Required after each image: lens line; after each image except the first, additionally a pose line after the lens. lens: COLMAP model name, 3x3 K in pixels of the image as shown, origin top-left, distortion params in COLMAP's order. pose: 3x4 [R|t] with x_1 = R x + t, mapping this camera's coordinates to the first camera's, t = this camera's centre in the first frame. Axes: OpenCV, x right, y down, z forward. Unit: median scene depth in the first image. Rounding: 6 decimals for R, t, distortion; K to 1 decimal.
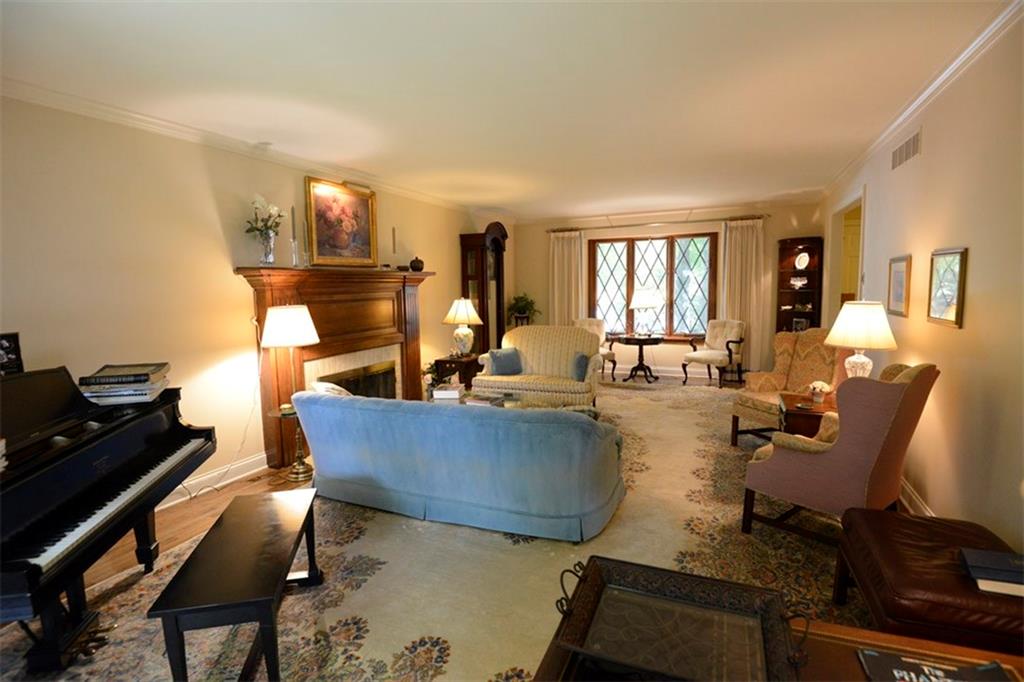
lens RADIAL K [[515.1, 0, 512.0], [0, 515.1, 341.0], [0, 0, 1]] dist [0.000827, 0.000082]
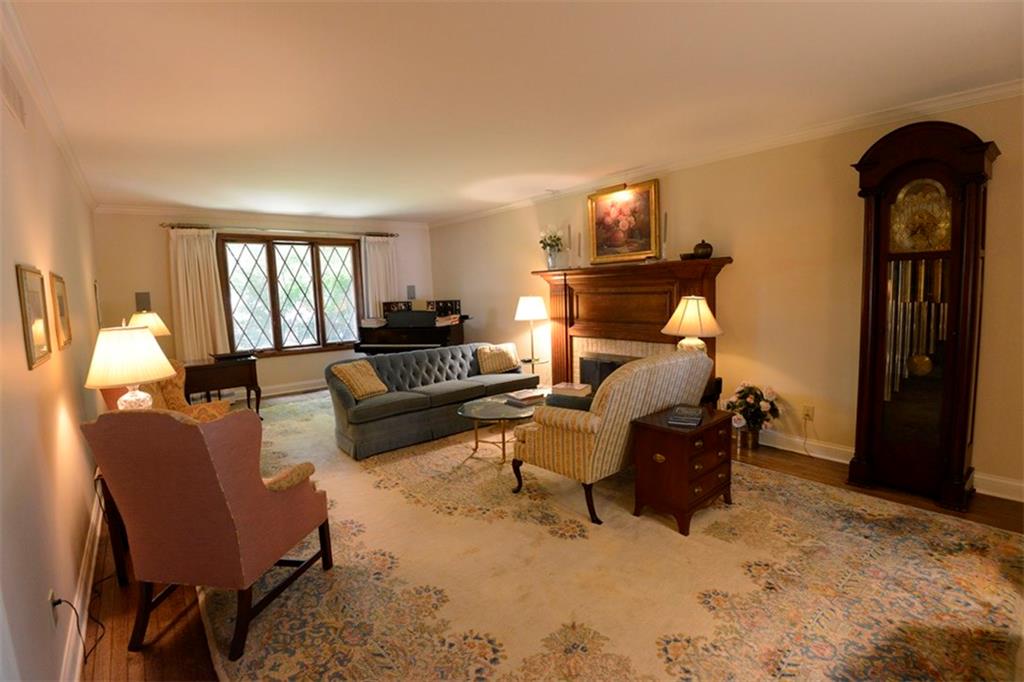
lens RADIAL K [[503.3, 0, 512.0], [0, 503.3, 341.0], [0, 0, 1]] dist [-0.000765, -0.000040]
pose [[-0.503969, 0.132581, -0.853485, 0.761799], [-0.044070, 0.982914, 0.178709, -0.166186], [0.862597, 0.127677, -0.489516, 1.389456]]
